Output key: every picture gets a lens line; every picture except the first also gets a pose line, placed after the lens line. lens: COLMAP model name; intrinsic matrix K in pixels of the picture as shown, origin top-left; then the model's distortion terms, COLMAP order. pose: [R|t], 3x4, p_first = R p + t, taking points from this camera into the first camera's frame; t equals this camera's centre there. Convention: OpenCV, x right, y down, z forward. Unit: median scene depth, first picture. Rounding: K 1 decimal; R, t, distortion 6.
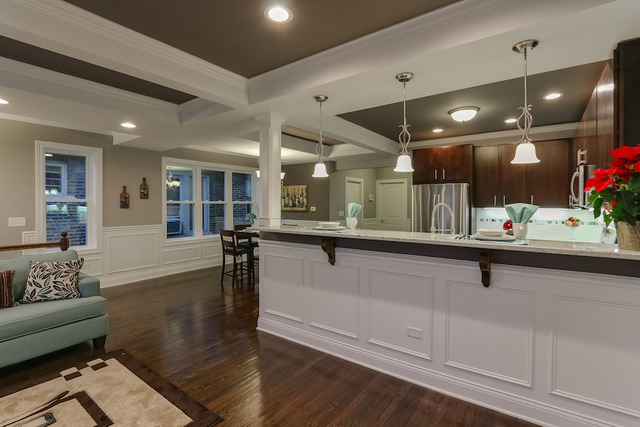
lens RADIAL K [[302.8, 0, 321.3], [0, 302.8, 207.7], [0, 0, 1]] dist [-0.005382, 0.002355]
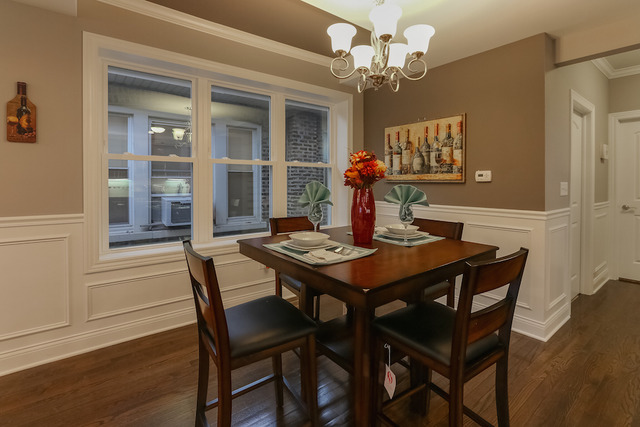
lens RADIAL K [[302.8, 0, 322.7], [0, 302.8, 182.3], [0, 0, 1]] dist [-0.005382, 0.002355]
pose [[0.959335, -0.001993, -0.282263, -0.109776], [-0.001979, 0.999903, -0.013784, 0.016953], [0.282263, 0.013782, 0.959238, 0.577174]]
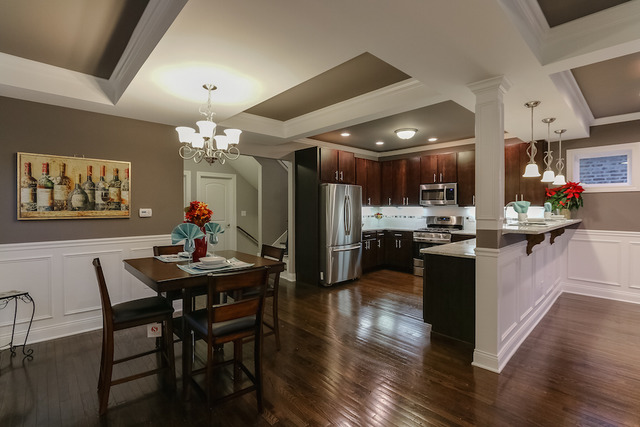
lens RADIAL K [[302.8, 0, 324.1], [0, 302.8, 210.0], [0, 0, 1]] dist [-0.005382, 0.002355]
pose [[0.174306, -0.013627, 0.984597, -0.462132], [0.012367, 0.999856, 0.011649, -0.002390], [-0.984614, 0.010146, 0.174449, 0.607740]]
